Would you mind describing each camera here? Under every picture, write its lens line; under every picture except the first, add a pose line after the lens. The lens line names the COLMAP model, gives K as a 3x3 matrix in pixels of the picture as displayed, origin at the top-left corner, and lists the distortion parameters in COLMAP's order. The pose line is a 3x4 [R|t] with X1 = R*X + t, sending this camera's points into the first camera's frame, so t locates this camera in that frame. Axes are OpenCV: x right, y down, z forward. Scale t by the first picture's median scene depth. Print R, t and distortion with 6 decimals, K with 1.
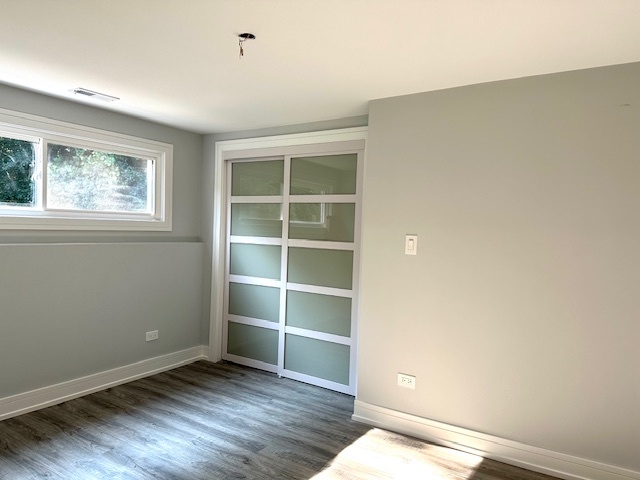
lens RADIAL K [[454.1, 0, 320.0], [0, 454.1, 240.0], [0, 0, 1]] dist [0.093768, -0.144524]
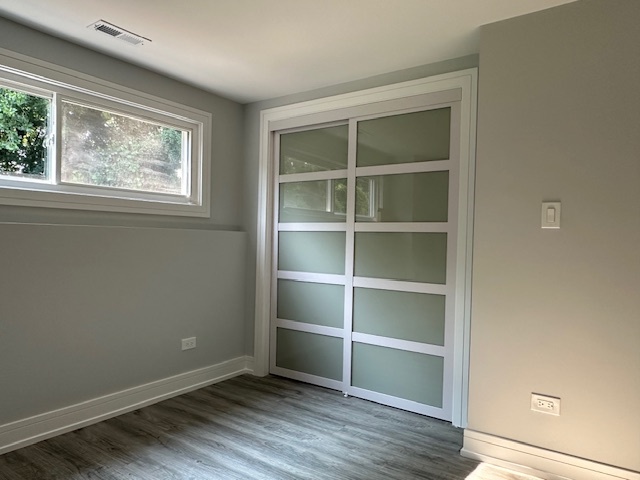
lens RADIAL K [[454.0, 0, 320.0], [0, 454.0, 240.0], [0, 0, 1]] dist [-0.001252, -0.001302]
pose [[0.999204, -0.012314, -0.037944, -0.102854], [0.011368, 0.999622, -0.025048, 0.048607], [0.038238, 0.024597, 0.998966, 0.206384]]
